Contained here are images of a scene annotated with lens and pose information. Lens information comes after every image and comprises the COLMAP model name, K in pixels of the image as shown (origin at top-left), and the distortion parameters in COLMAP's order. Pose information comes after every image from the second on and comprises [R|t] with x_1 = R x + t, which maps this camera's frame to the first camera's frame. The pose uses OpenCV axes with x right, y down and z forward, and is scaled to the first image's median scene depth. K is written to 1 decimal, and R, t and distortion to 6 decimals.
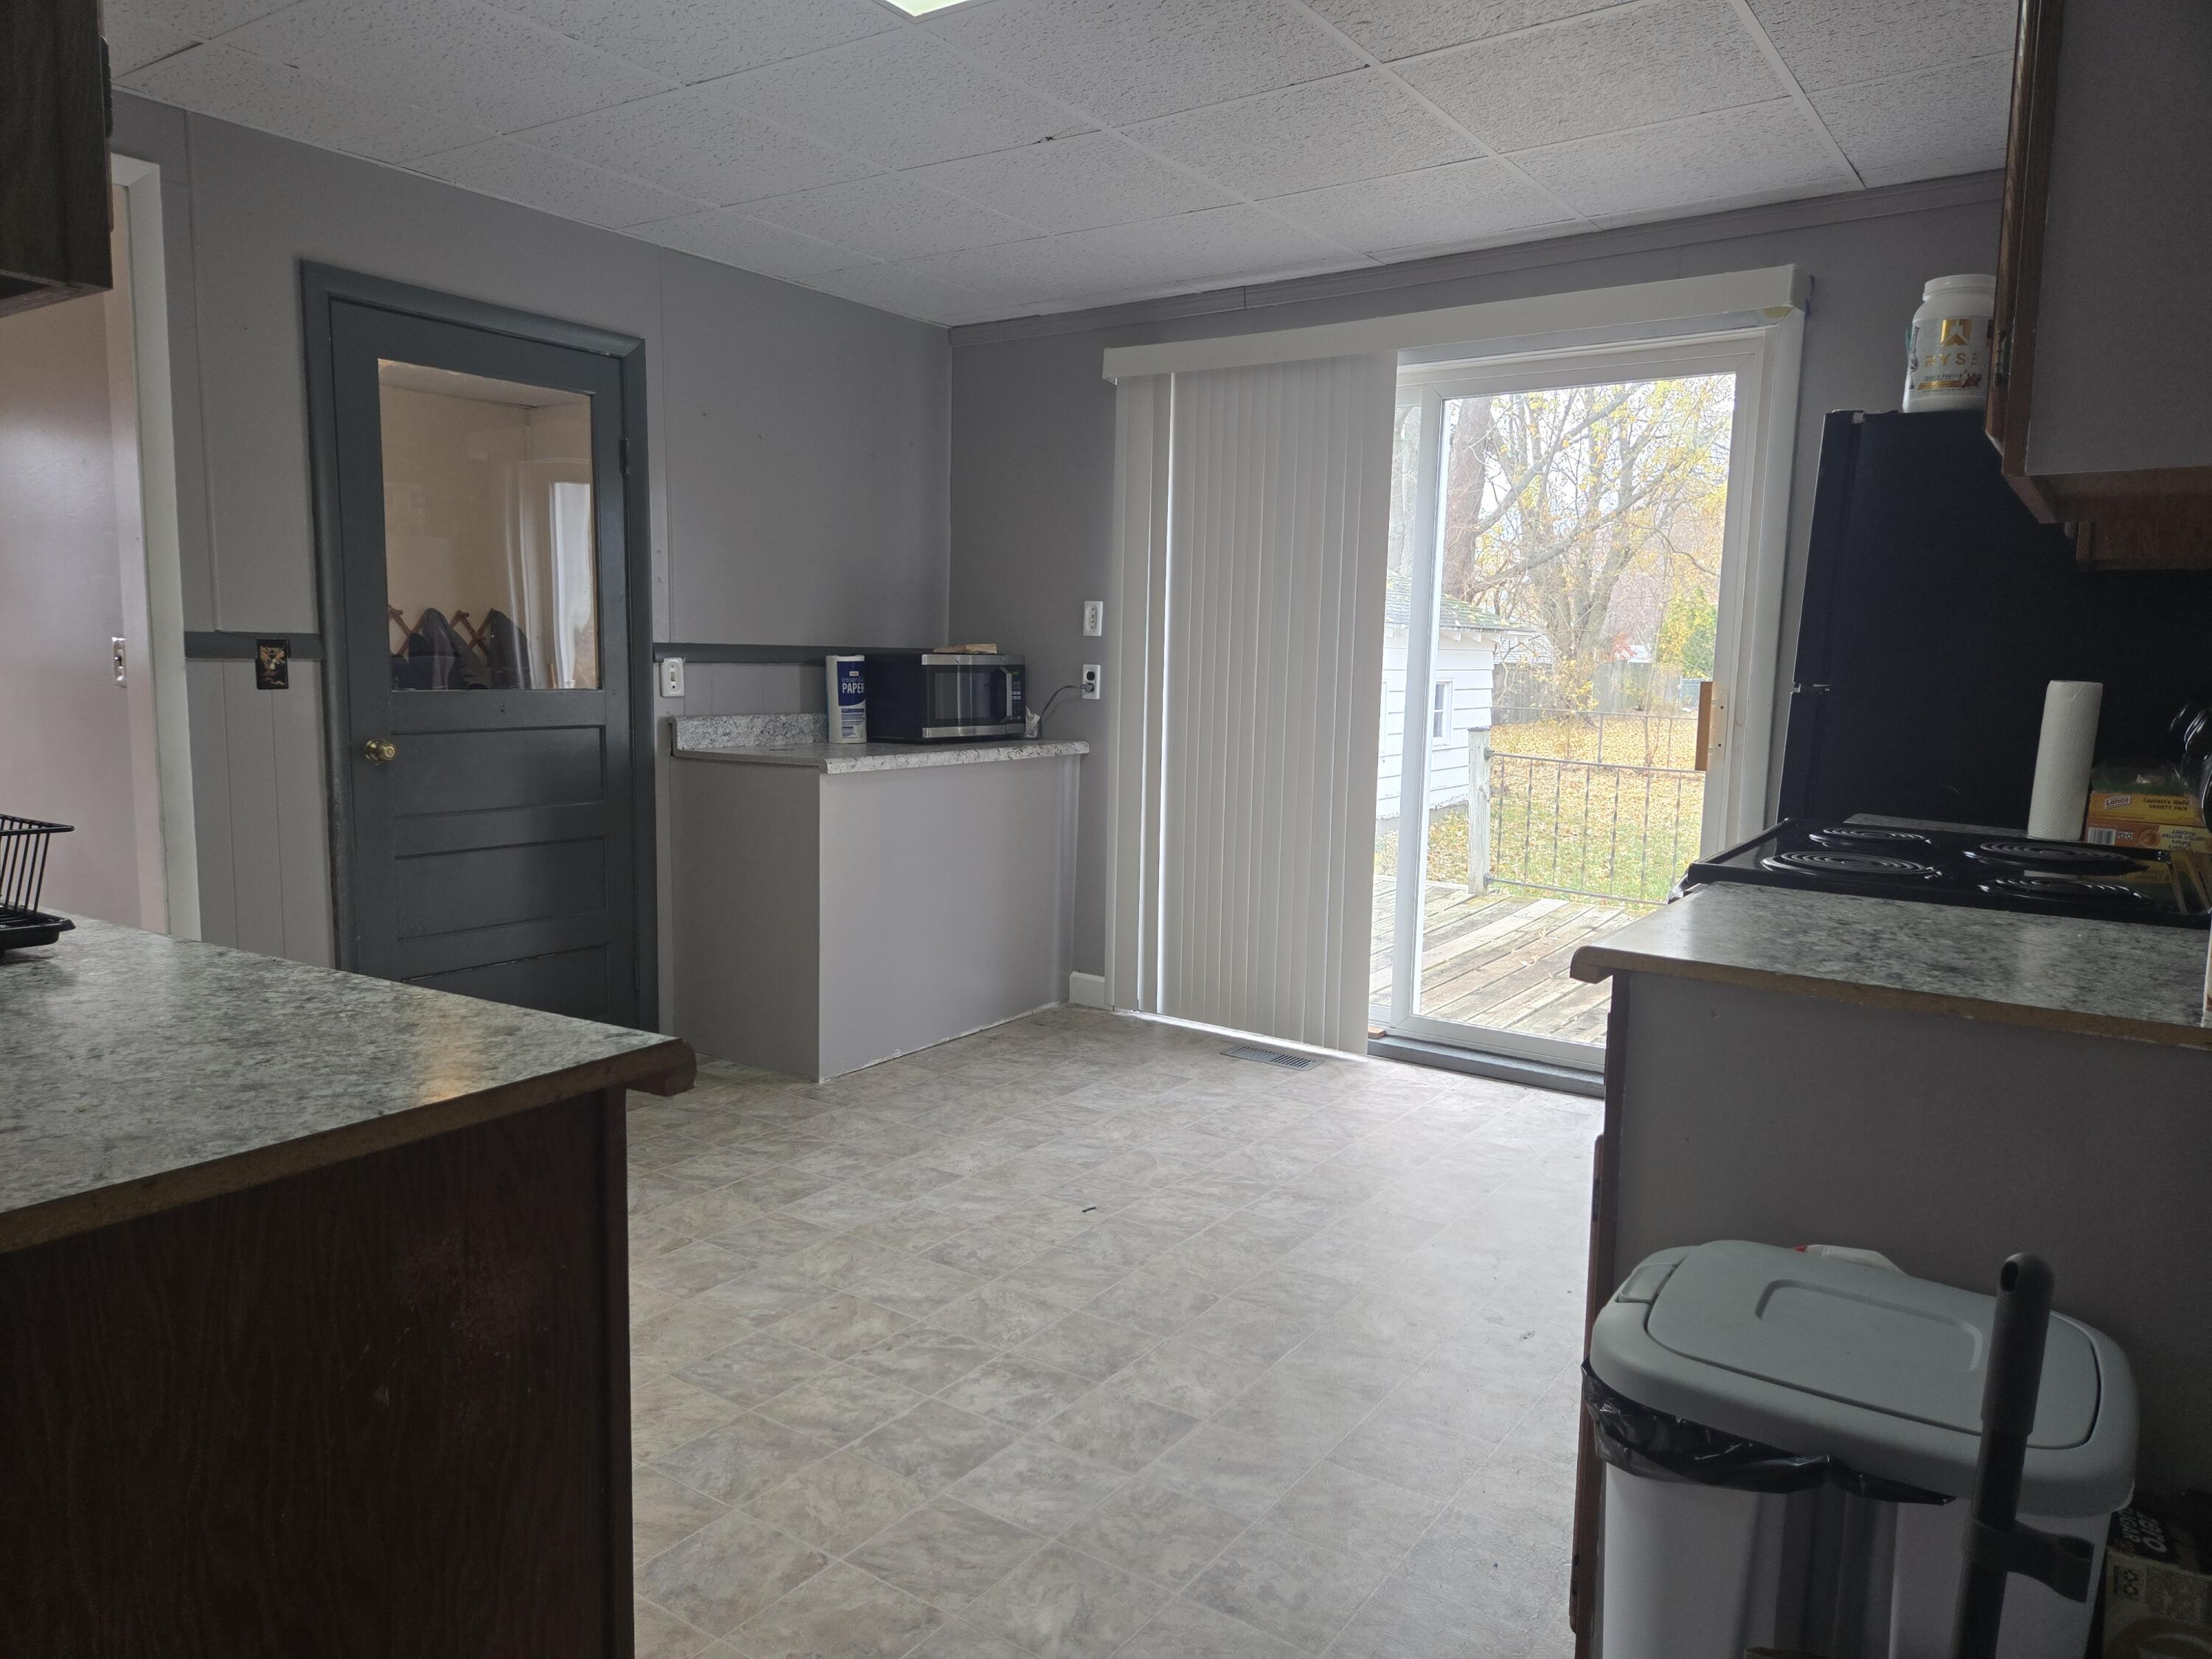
lens RADIAL K [[1477.6, 0, 1108.3], [0, 1477.6, 823.1], [0, 0, 1]] dist [0.076948, -0.064213]
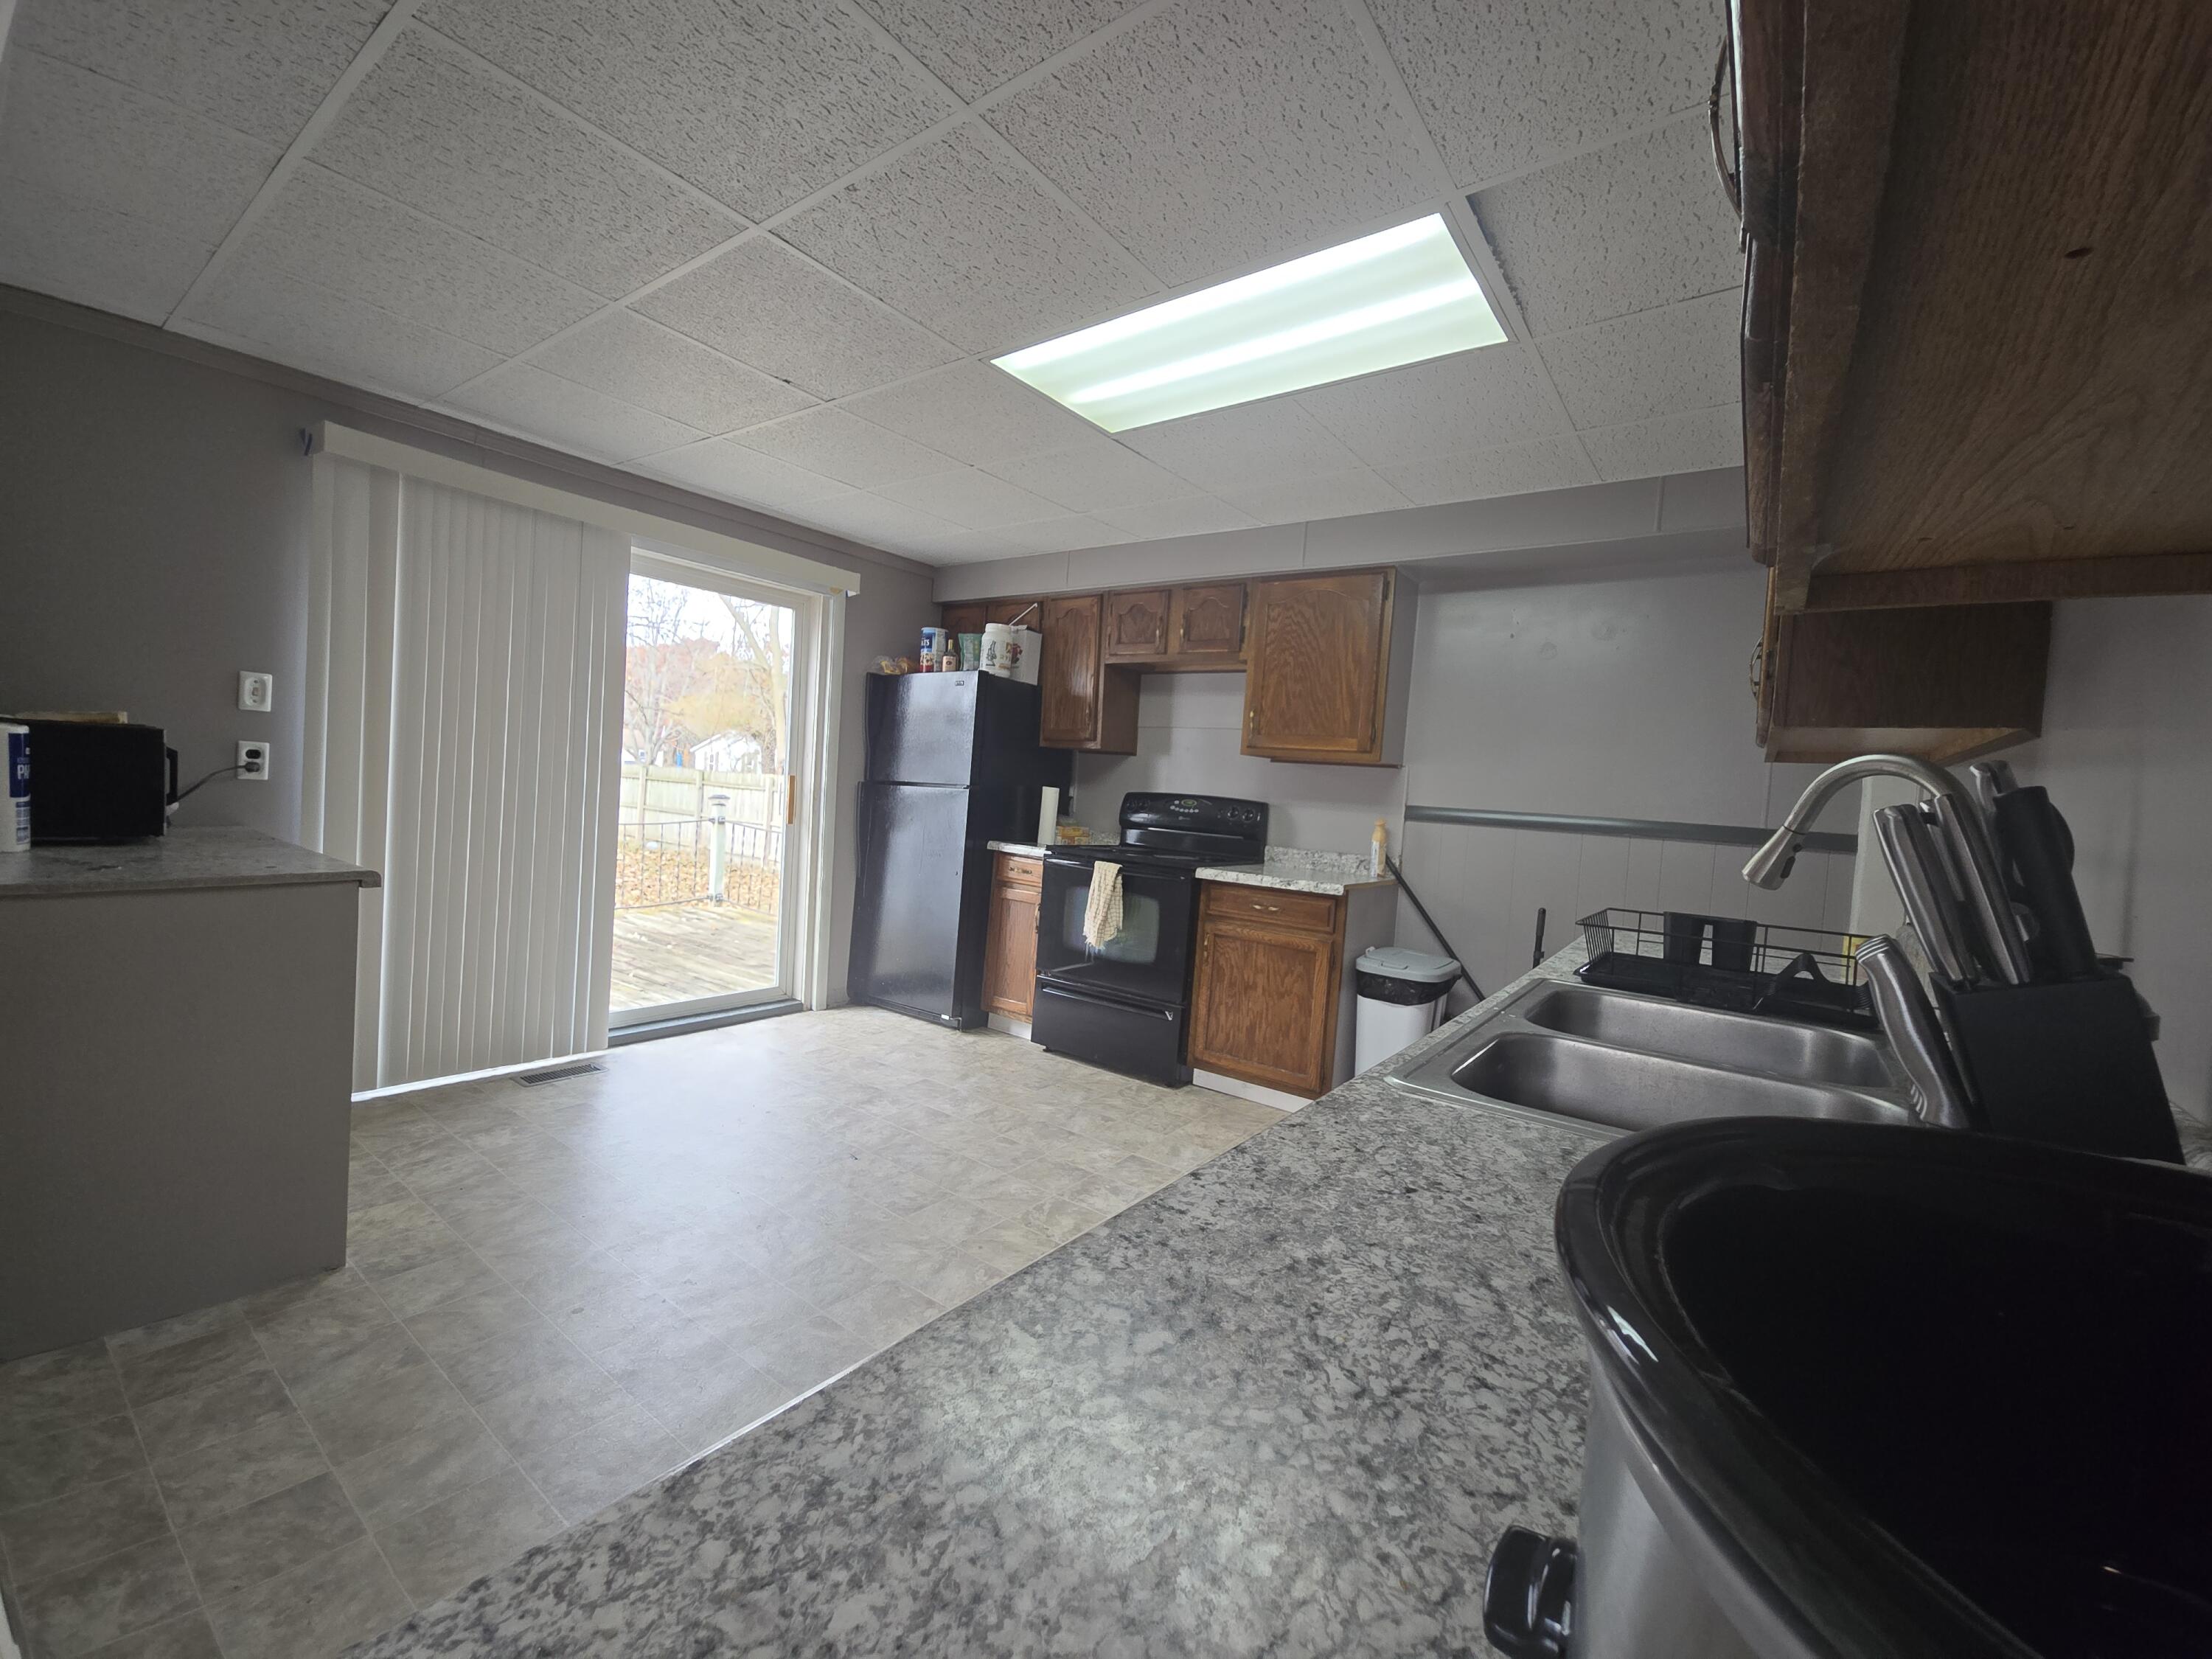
lens RADIAL K [[903.2, 0, 1108.8], [0, 903.2, 822.6], [0, 0, 1]] dist [0.008263, -0.004401]
pose [[0.030368, -0.057017, 0.997911, -0.842062], [0.047891, 0.997308, 0.055525, -0.096271], [-0.998391, 0.046105, 0.033017, 0.697348]]
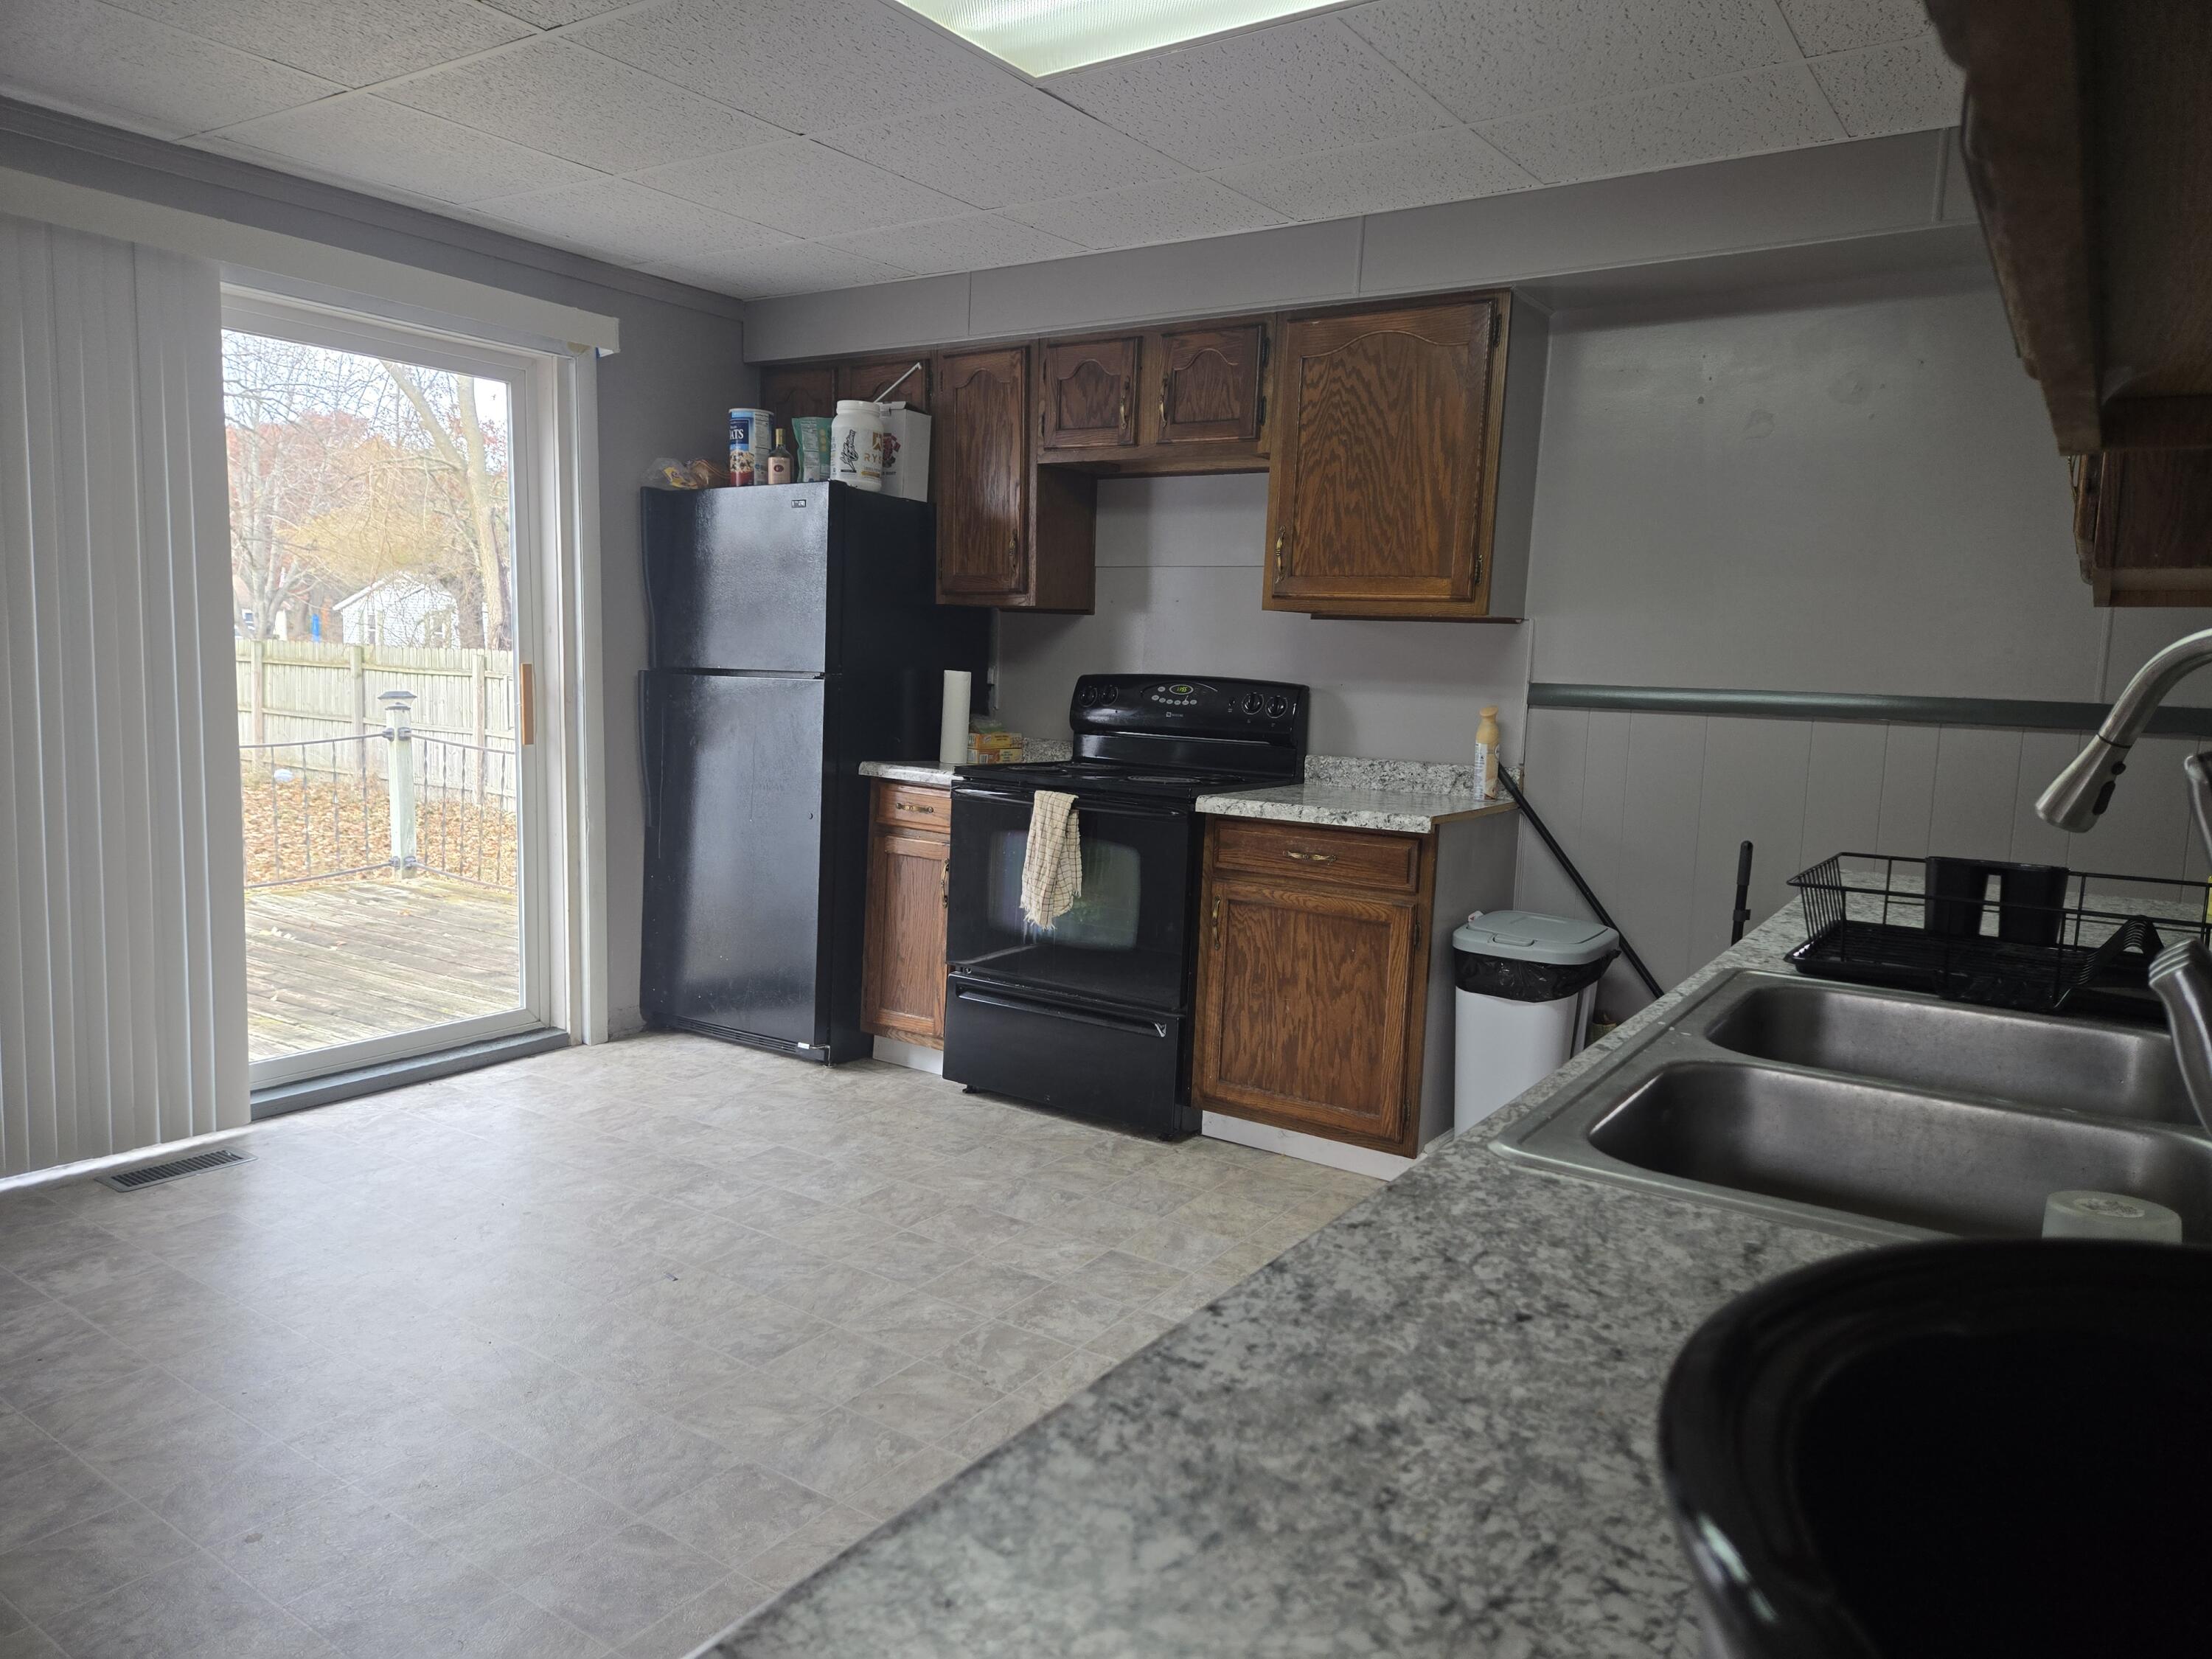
lens RADIAL K [[1476.1, 0, 1099.3], [0, 1476.1, 828.0], [0, 0, 1]] dist [0.083021, -0.081819]
pose [[-0.004769, -0.138283, 0.990381, -0.862821], [0.080426, 0.987131, 0.138216, -0.112795], [-0.996749, 0.080311, 0.006414, 0.698634]]
